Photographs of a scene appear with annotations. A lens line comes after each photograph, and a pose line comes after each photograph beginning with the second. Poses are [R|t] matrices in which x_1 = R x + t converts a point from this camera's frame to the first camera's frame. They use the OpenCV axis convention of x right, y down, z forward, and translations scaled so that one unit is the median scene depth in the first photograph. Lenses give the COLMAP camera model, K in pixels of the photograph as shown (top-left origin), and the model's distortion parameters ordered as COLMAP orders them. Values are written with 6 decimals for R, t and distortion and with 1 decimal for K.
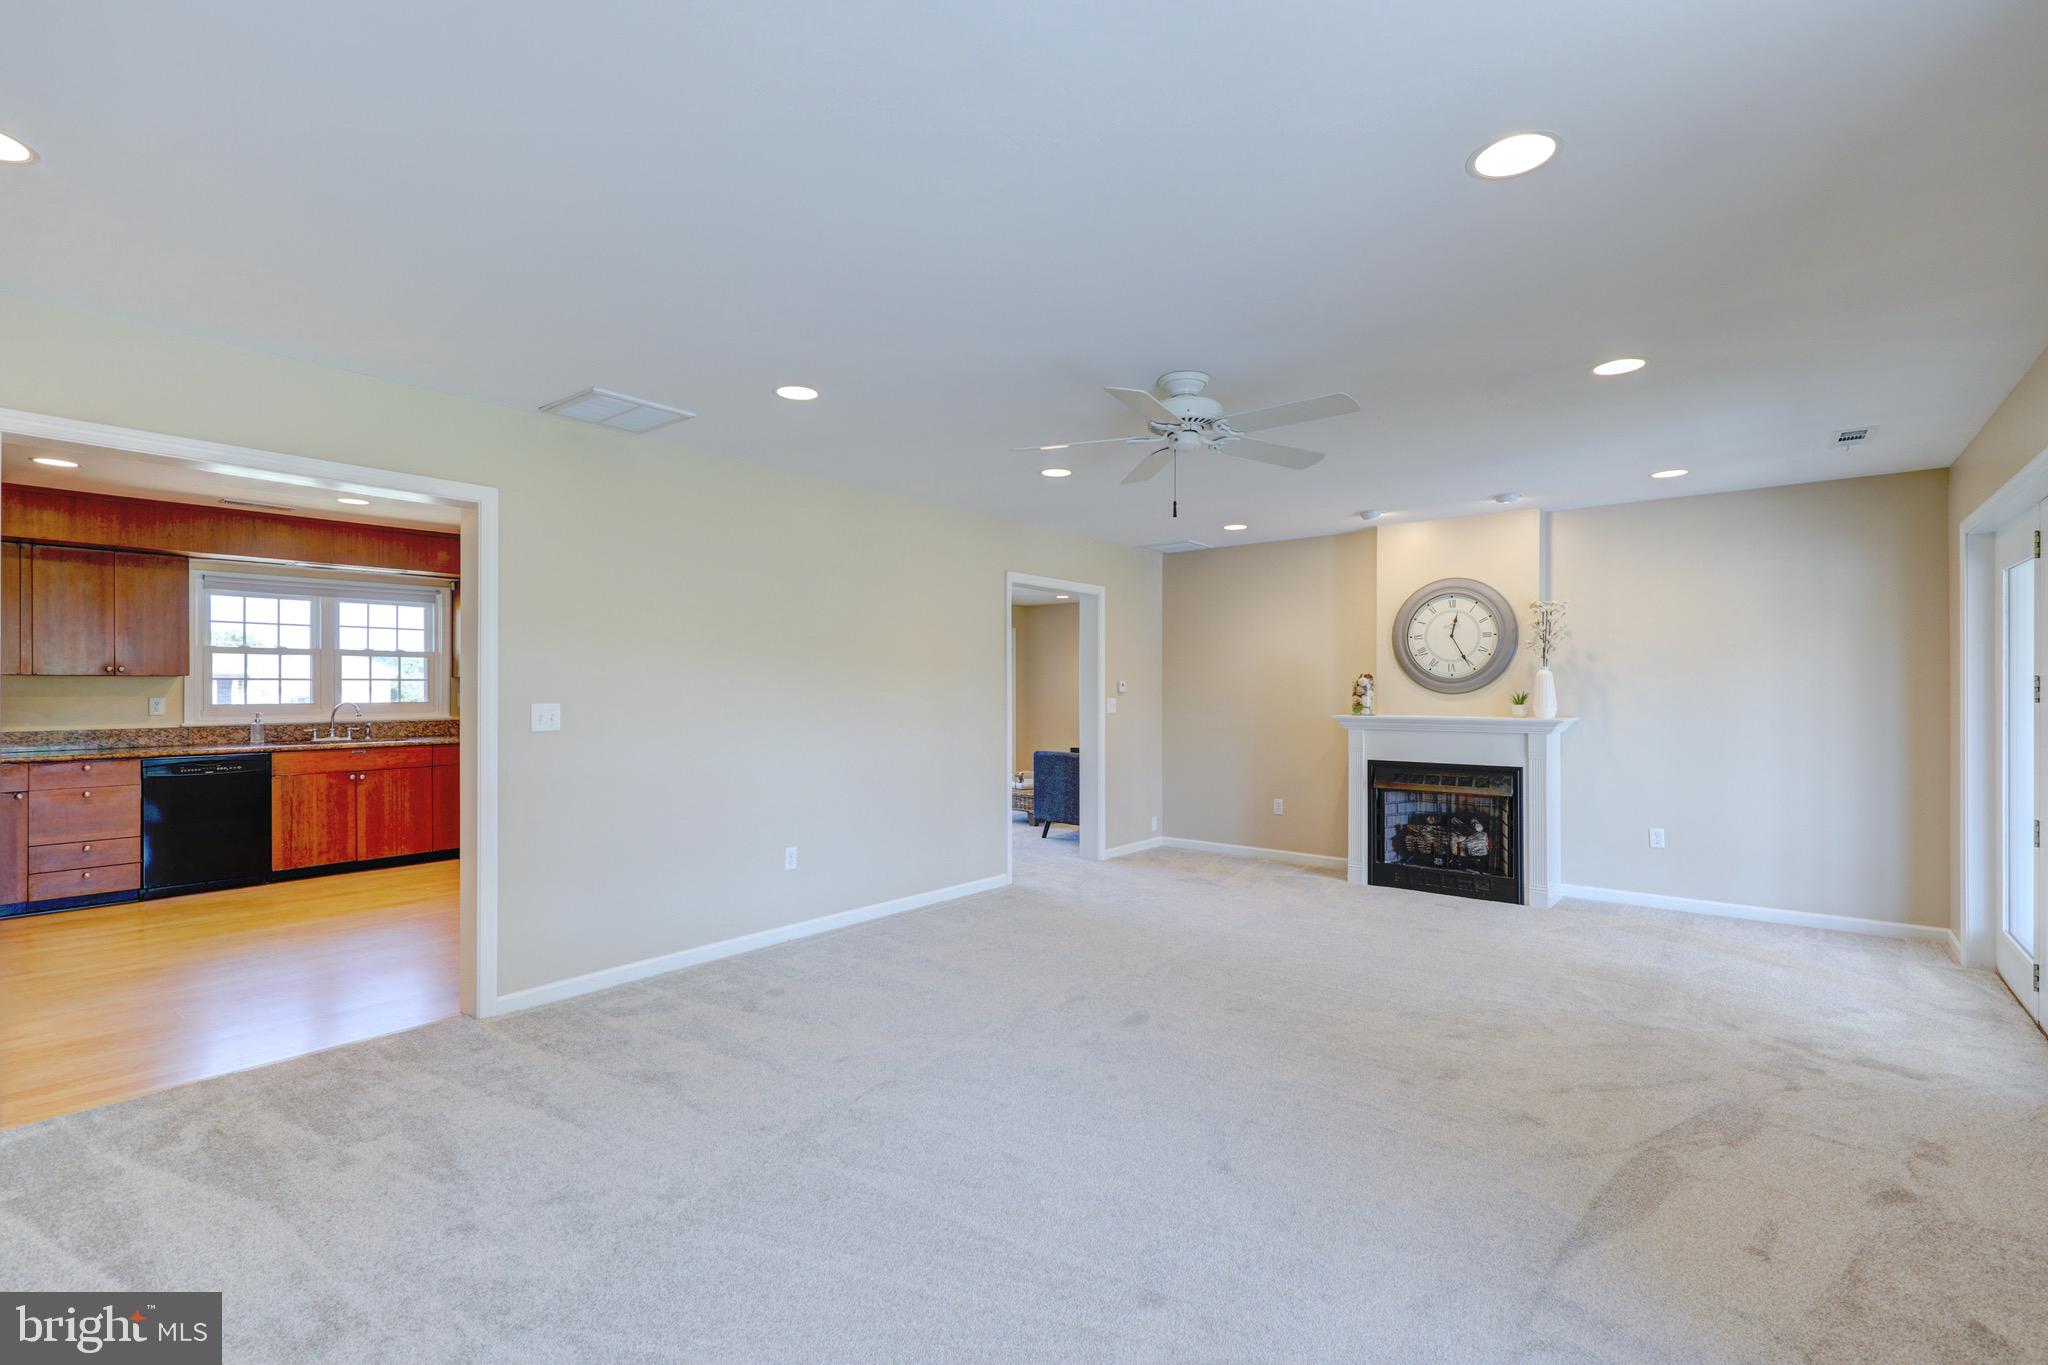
lens RADIAL K [[912.1, 0, 1022.9], [0, 912.1, 687.2], [0, 0, 1]] dist [-0.000868, -0.000953]
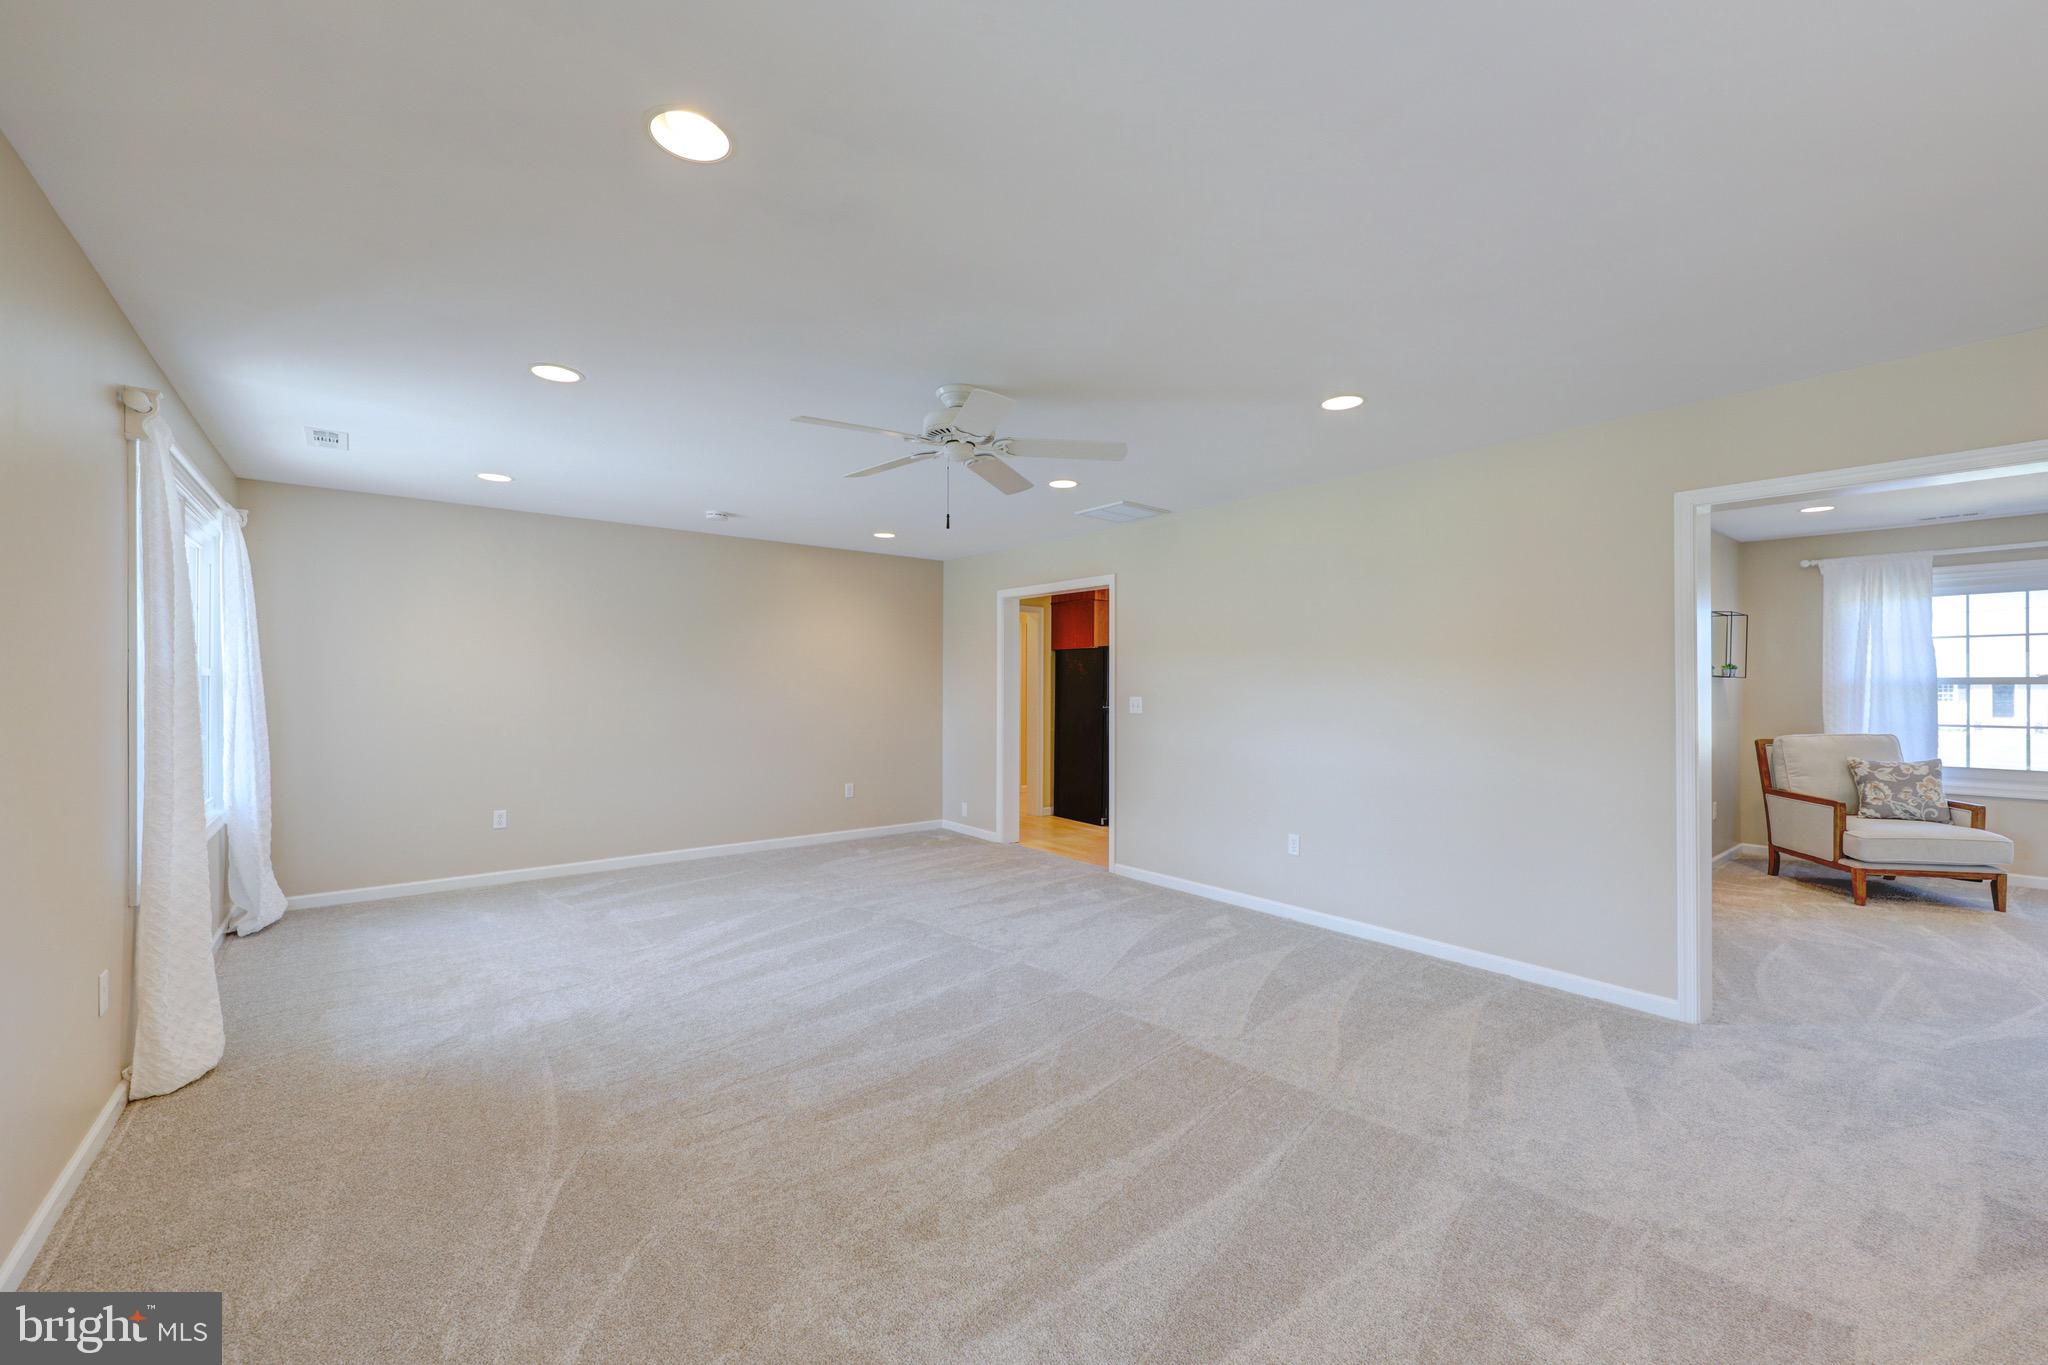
lens RADIAL K [[806.3, 0, 1024.0], [0, 806.3, 682.5], [0, 0, 1]] dist [0.013029, -0.010070]
pose [[-0.216907, -0.007920, -0.976160, 0.612473], [-0.003965, 0.999966, -0.007233, 0.002920], [0.976184, 0.002302, -0.216931, 0.728049]]
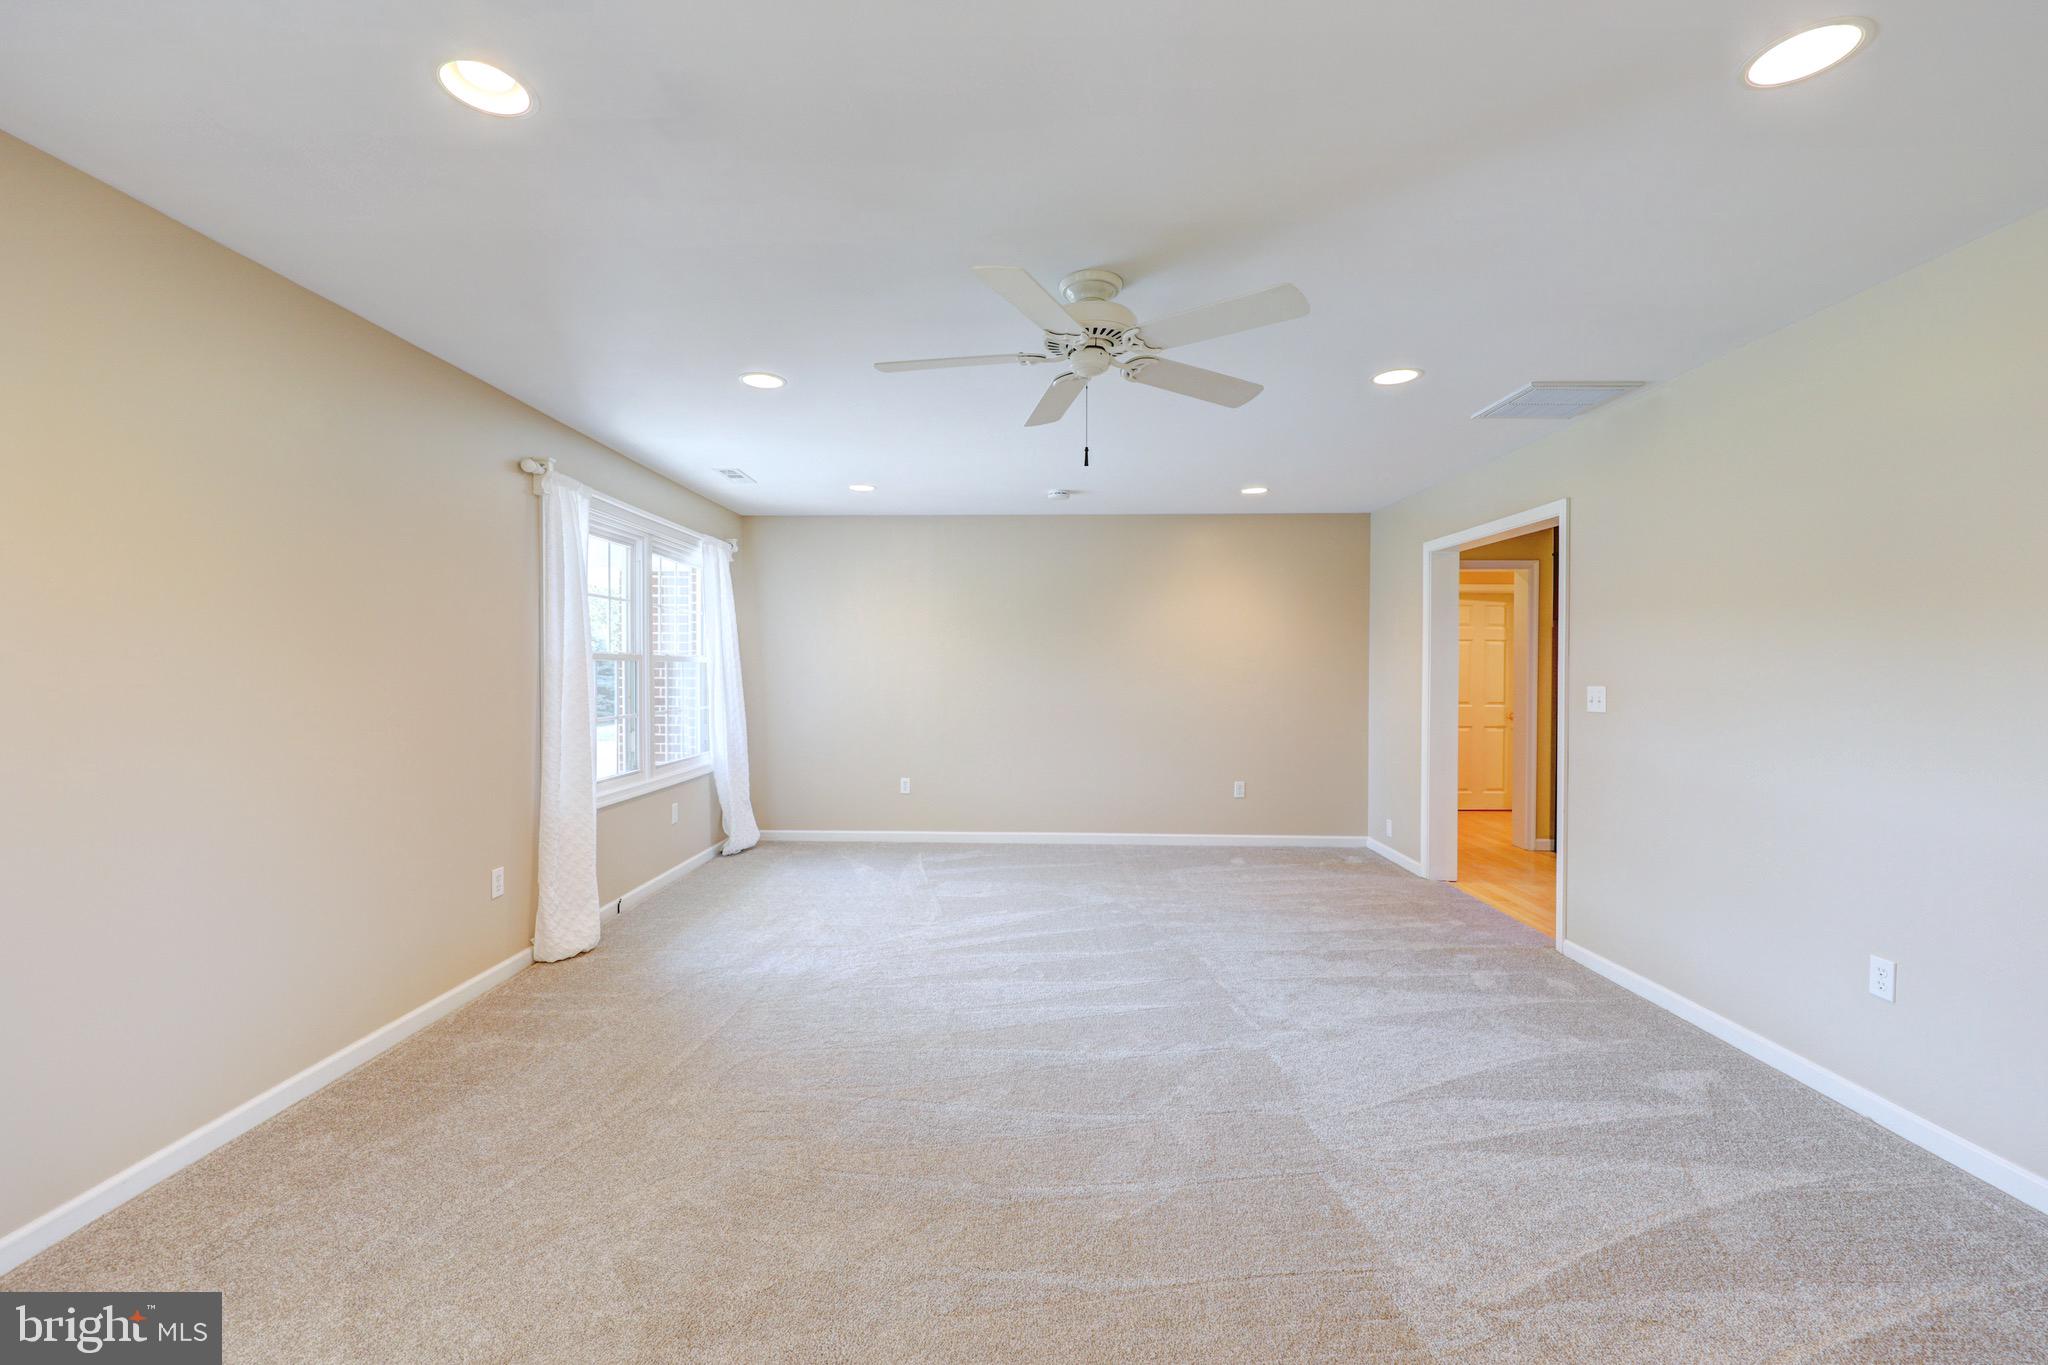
lens RADIAL K [[816.9, 0, 1000.5], [0, 816.9, 678.5], [0, 0, 1]] dist [0.008166, -0.005276]
pose [[-0.800985, 0.001927, -0.598681, 0.385279], [-0.004756, 0.999943, 0.009581, 0.002701], [0.598665, 0.010522, -0.800930, 0.875418]]
